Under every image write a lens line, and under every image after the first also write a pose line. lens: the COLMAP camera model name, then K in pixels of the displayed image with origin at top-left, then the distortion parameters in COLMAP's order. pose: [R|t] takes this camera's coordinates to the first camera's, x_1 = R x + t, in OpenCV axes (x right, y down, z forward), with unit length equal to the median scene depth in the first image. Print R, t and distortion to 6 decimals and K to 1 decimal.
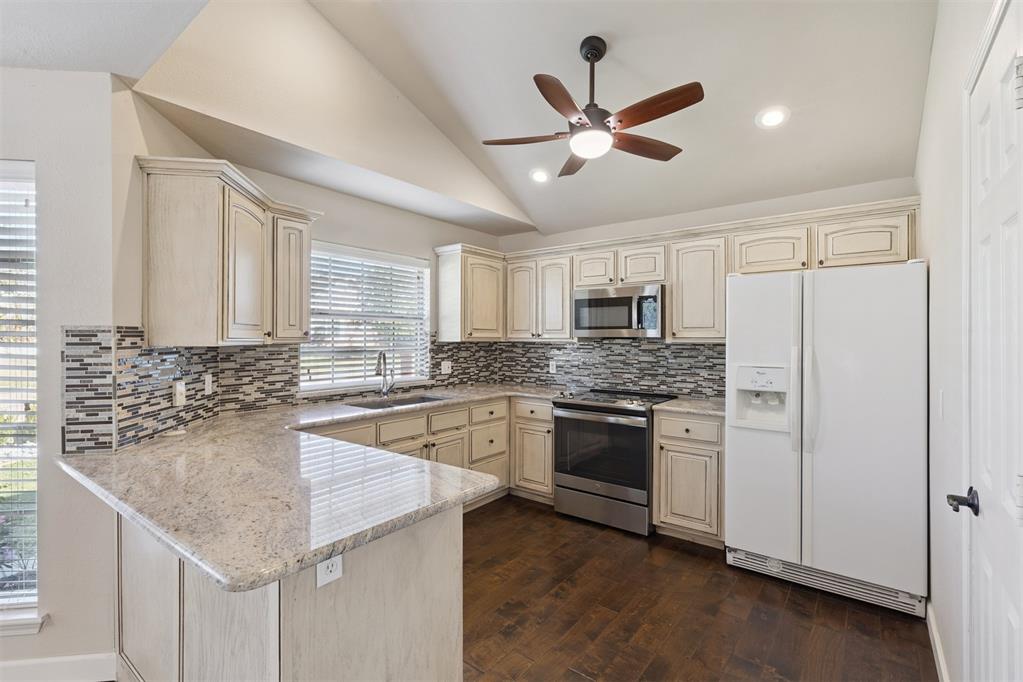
lens RADIAL K [[460.7, 0, 510.8], [0, 460.7, 338.9], [0, 0, 1]] dist [0.003938, 0.000089]
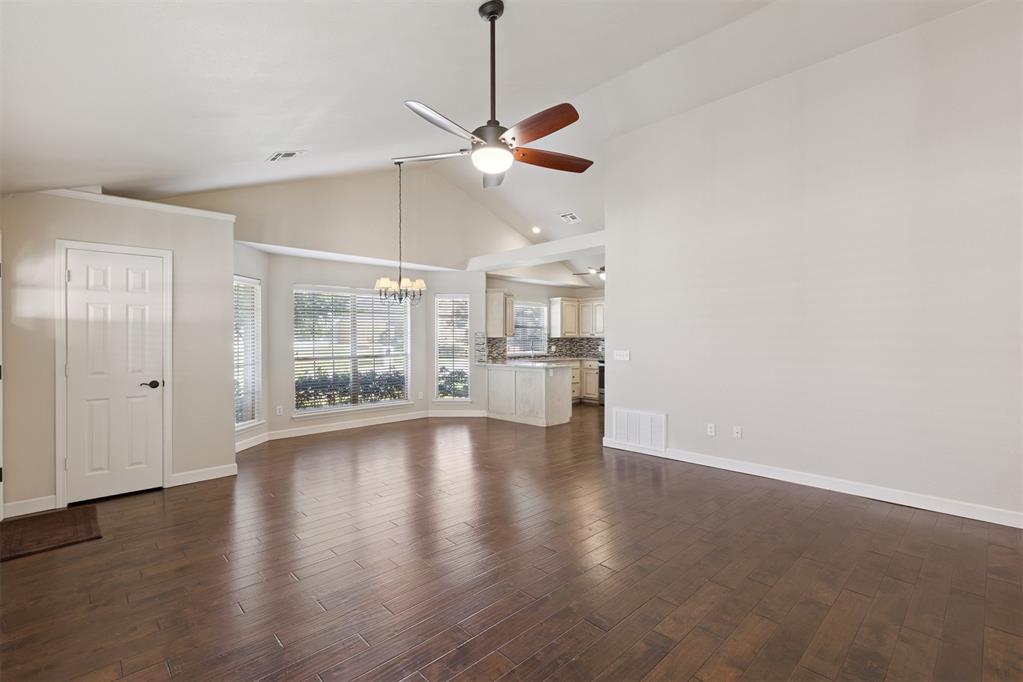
lens RADIAL K [[460.7, 0, 510.8], [0, 460.7, 338.9], [0, 0, 1]] dist [0.003938, 0.000089]
pose [[0.989627, -0.001304, -0.143652, -0.021587], [0.000874, 0.999995, -0.003059, 0.023567], [0.143655, 0.002901, 0.989624, -1.592819]]
